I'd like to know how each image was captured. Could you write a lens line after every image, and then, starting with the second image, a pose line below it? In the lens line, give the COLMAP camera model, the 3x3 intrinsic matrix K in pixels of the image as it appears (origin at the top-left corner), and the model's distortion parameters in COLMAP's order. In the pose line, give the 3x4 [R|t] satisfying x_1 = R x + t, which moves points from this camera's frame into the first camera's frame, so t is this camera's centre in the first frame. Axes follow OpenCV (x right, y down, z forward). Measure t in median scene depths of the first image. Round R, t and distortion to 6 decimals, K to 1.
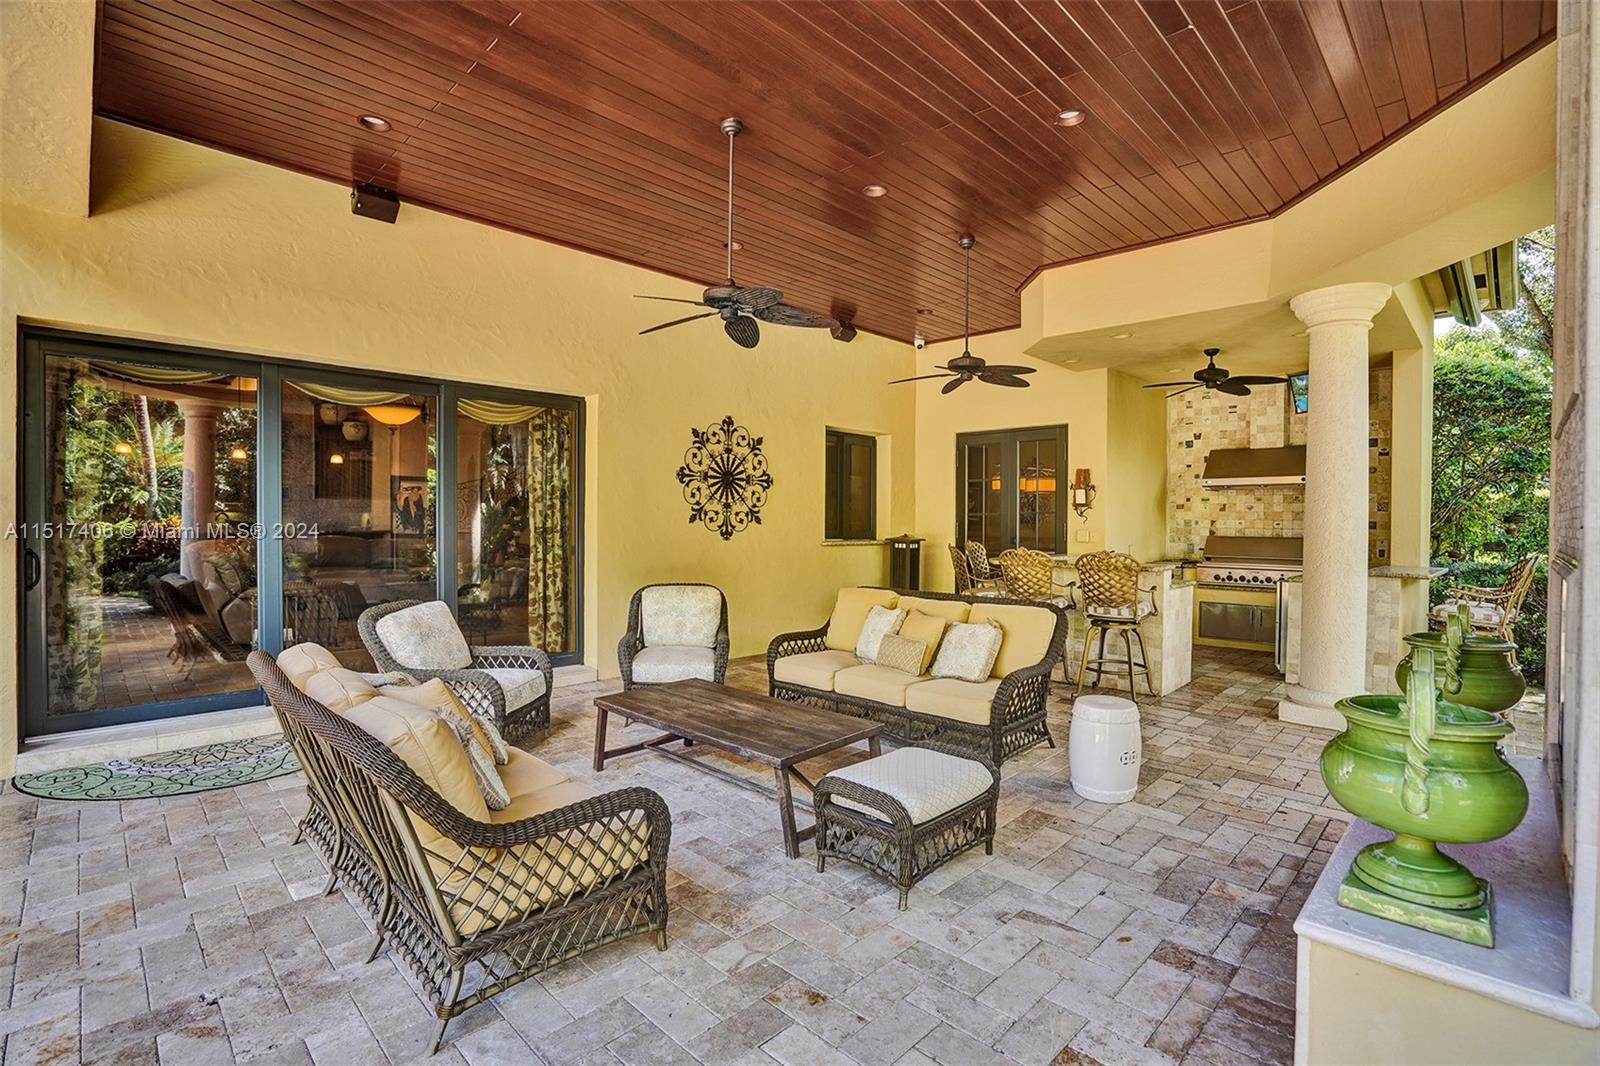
lens RADIAL K [[738.8, 0, 812.1], [0, 738.8, 524.3], [0, 0, 1]] dist [-0.034080, 0.002335]
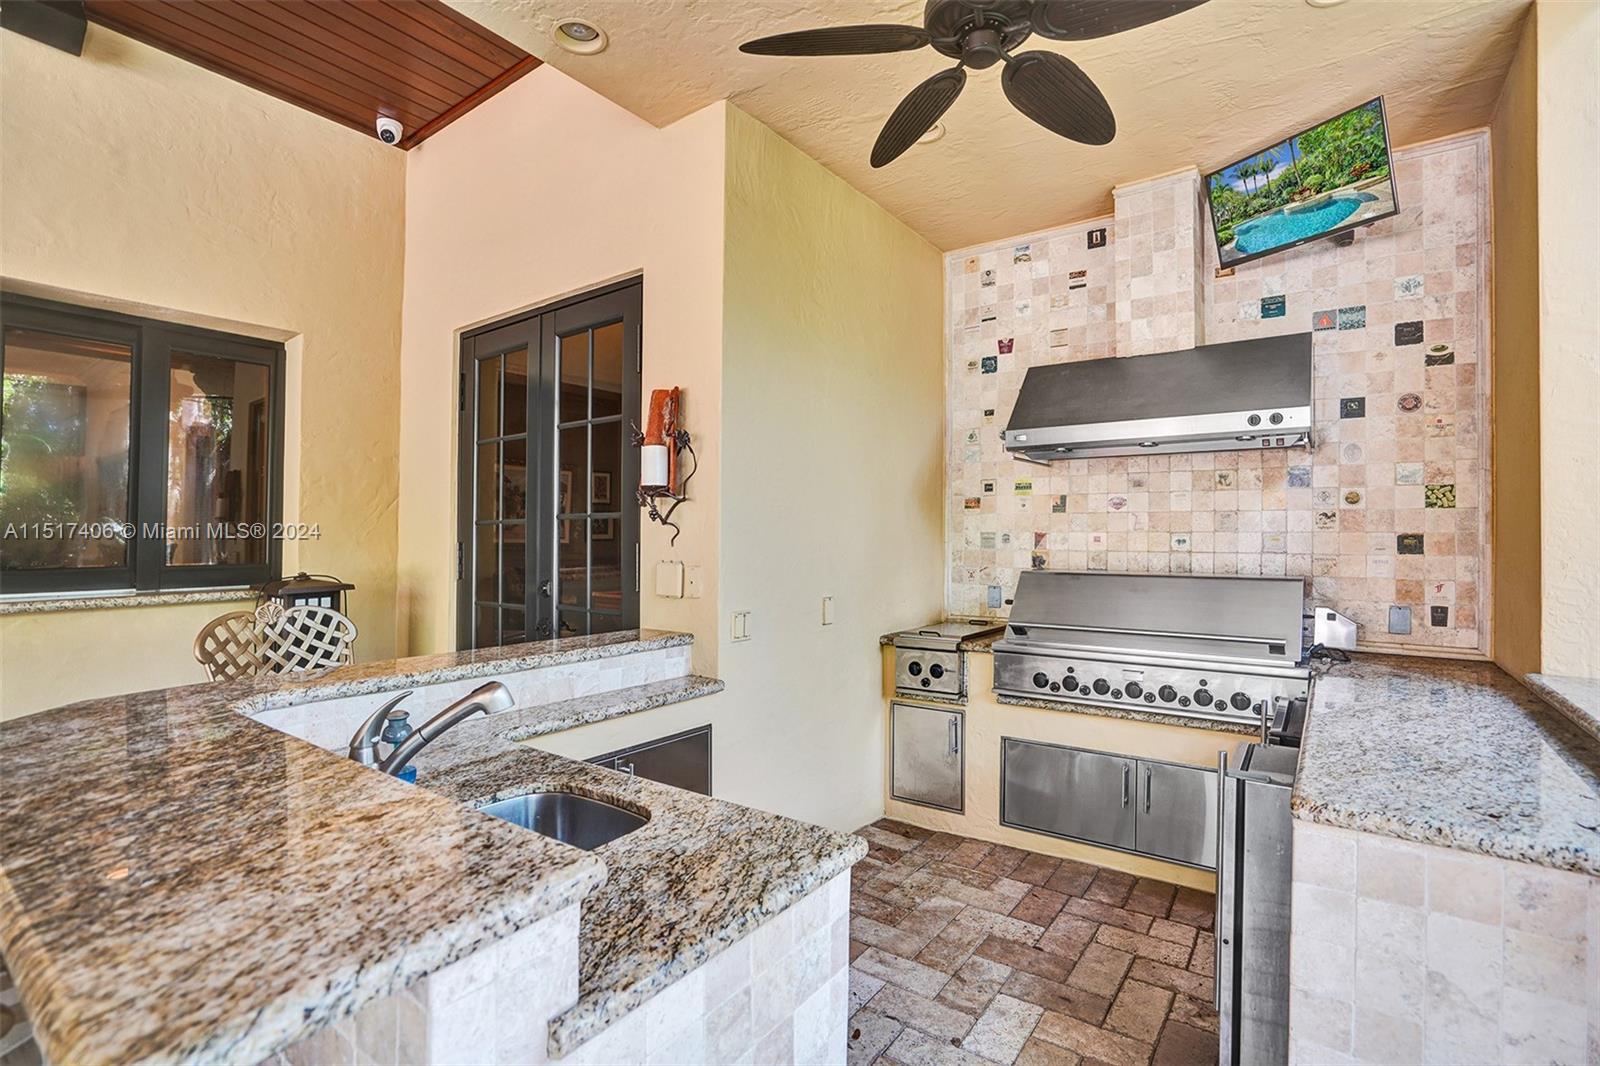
lens RADIAL K [[738.8, 0, 803.4], [0, 738.8, 526.7], [0, 0, 1]] dist [-0.034080, 0.002335]
pose [[0.991180, -0.003807, 0.132466, 0.357262], [0.006079, 0.999841, -0.016752, -0.002932], [-0.132381, 0.017409, 0.991046, 0.593679]]
